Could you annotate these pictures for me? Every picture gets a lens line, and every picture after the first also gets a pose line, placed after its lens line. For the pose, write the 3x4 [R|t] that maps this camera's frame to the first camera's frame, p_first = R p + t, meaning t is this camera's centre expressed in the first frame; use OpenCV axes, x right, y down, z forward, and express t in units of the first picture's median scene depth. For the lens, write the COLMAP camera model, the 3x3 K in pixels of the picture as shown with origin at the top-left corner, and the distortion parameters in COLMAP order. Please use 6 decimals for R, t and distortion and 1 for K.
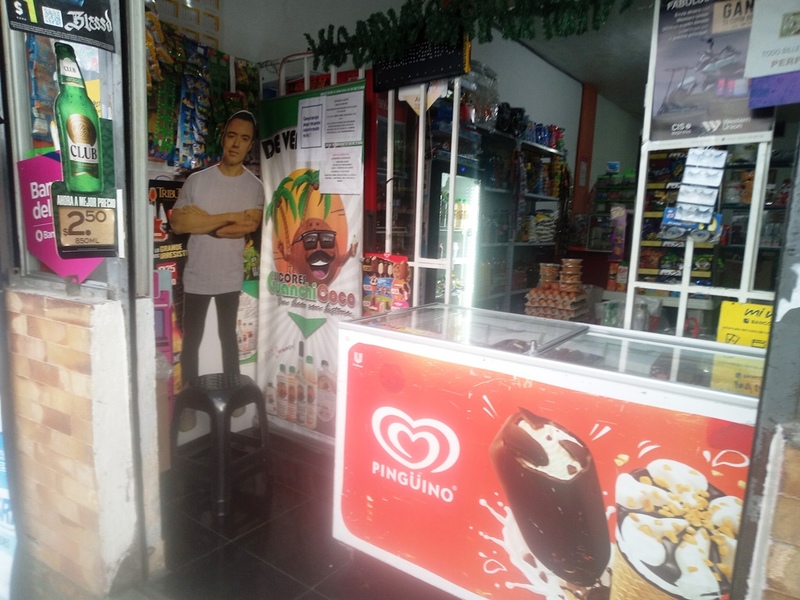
lens RADIAL K [[521.8, 0, 402.0], [0, 521.8, 302.5], [0, 0, 1]] dist [0.008544, -0.010166]
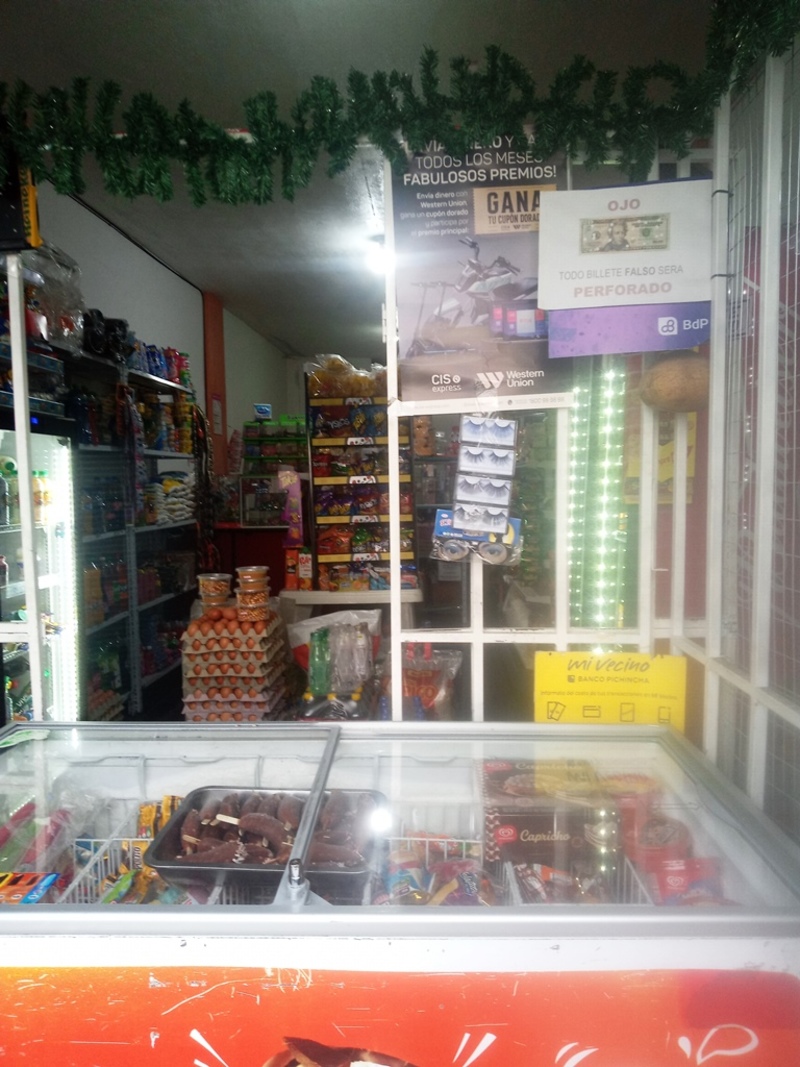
lens RADIAL K [[696.0, 0, 403.5], [0, 696.0, 530.2], [0, 0, 1]] dist [0.008544, -0.010166]
pose [[0.821356, -0.090213, 0.563236, 0.017440], [0.127936, 0.991393, -0.027776, -0.124056], [-0.555883, 0.094872, 0.825829, 0.320472]]
